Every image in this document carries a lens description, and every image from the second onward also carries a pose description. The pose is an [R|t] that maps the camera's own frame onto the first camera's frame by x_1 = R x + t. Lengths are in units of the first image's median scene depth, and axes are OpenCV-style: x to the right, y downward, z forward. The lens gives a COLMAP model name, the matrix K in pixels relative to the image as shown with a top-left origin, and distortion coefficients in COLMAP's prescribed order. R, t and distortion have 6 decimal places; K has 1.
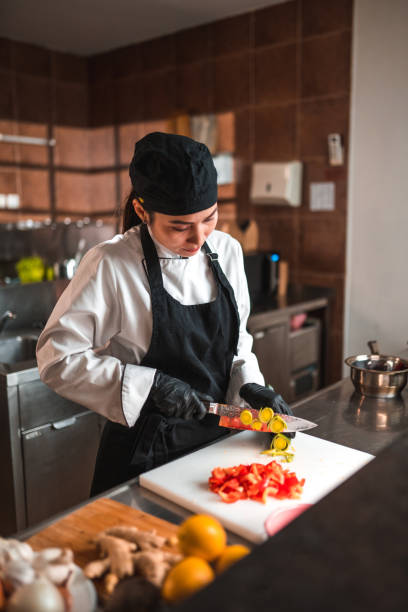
lens RADIAL K [[585.3, 0, 204.0], [0, 585.3, 308.0], [0, 0, 1]] dist [-0.018923, 0.017618]
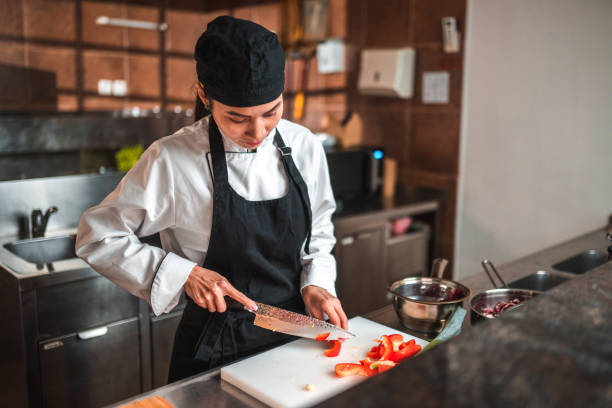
lens RADIAL K [[593.9, 0, 303.3], [0, 593.9, 201.2], [0, 0, 1]] dist [-0.009510, 0.003591]
pose [[0.994023, 0.036500, -0.102886, 0.099015], [-0.036441, 0.999333, 0.002455, -0.011622], [0.102907, 0.001309, 0.994690, 0.074309]]
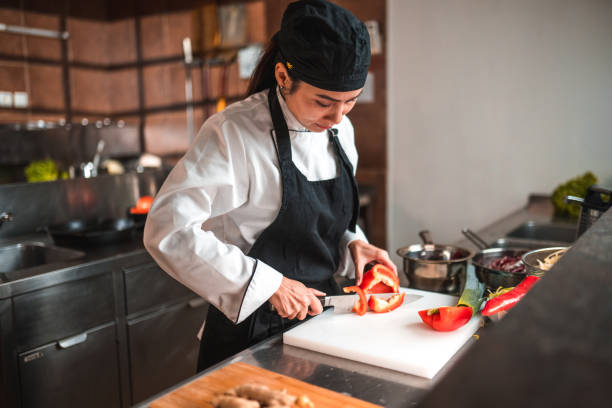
lens RADIAL K [[597.3, 0, 307.2], [0, 597.3, 206.8], [0, 0, 1]] dist [-0.027458, 0.018470]
pose [[0.993399, -0.026903, 0.111513, 0.004559], [0.029585, 0.999310, -0.022467, 0.019069], [-0.110832, 0.025617, 0.993509, 0.059010]]
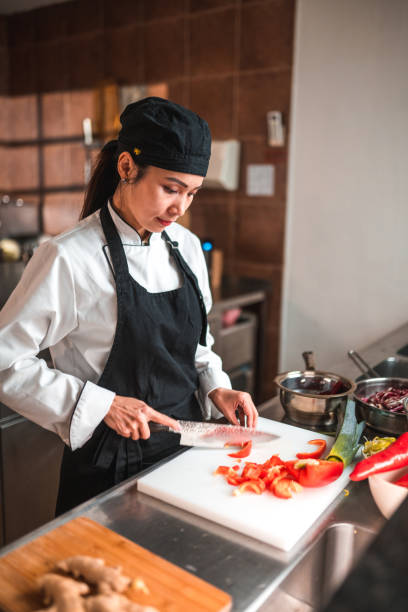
lens RADIAL K [[585.3, 0, 204.0], [0, 585.3, 308.0], [0, 0, 1]] dist [-0.018923, 0.017618]
pose [[0.995637, 0.012309, 0.092497, 0.031362], [-0.015022, 0.999475, 0.028694, -0.015767], [-0.092095, -0.029958, 0.995299, 0.090387]]
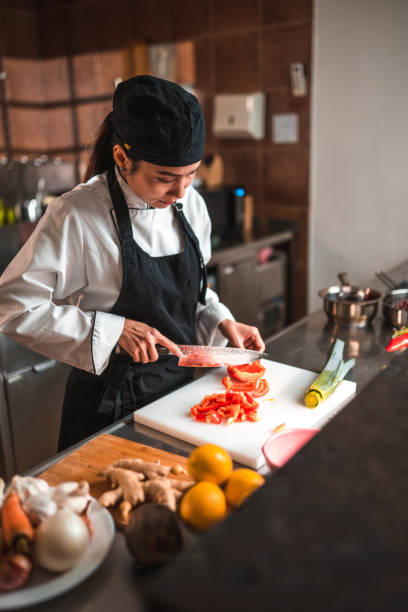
lens RADIAL K [[585.3, 0, 204.0], [0, 585.3, 308.0], [0, 0, 1]] dist [-0.018923, 0.017618]
pose [[0.996824, -0.042039, 0.067641, -0.015964], [0.034279, 0.993110, 0.112060, -0.003587], [-0.071886, -0.109386, 0.991397, -0.009543]]
